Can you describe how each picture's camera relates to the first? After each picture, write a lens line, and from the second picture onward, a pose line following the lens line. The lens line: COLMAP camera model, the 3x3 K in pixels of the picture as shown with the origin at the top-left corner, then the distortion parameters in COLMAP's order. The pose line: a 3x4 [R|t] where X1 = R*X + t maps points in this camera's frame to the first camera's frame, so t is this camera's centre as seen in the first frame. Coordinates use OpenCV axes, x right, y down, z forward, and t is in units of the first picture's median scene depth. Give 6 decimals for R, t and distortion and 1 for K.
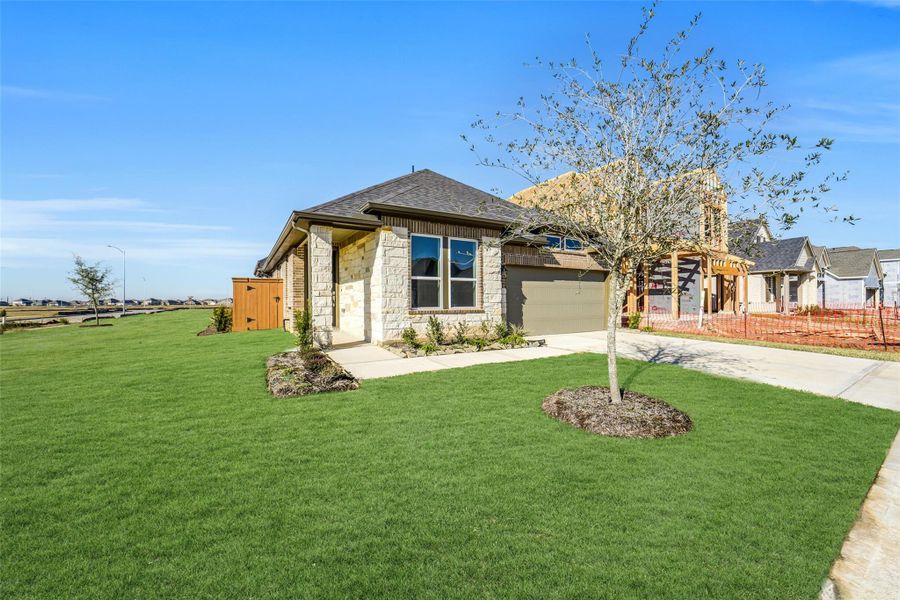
lens RADIAL K [[352.8, 0, 456.3], [0, 352.8, 301.5], [0, 0, 1]] dist [-0.041815, 0.010458]
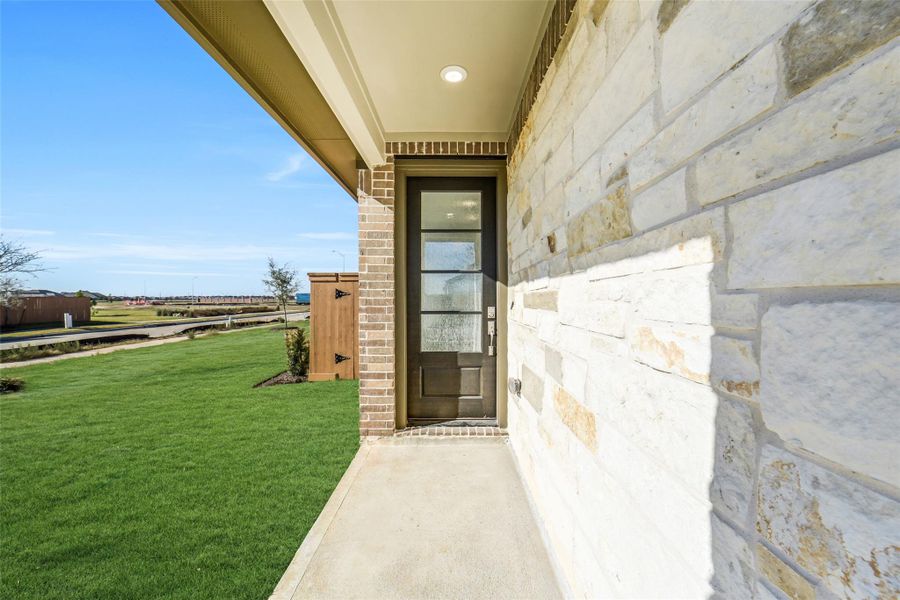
lens RADIAL K [[352.8, 0, 456.3], [0, 352.8, 301.5], [0, 0, 1]] dist [-0.041815, 0.010458]
pose [[0.859652, 0.009847, -0.510785, -0.200683], [-0.003667, 0.999907, 0.013104, -0.035081], [0.510867, -0.009392, 0.859608, 0.663245]]
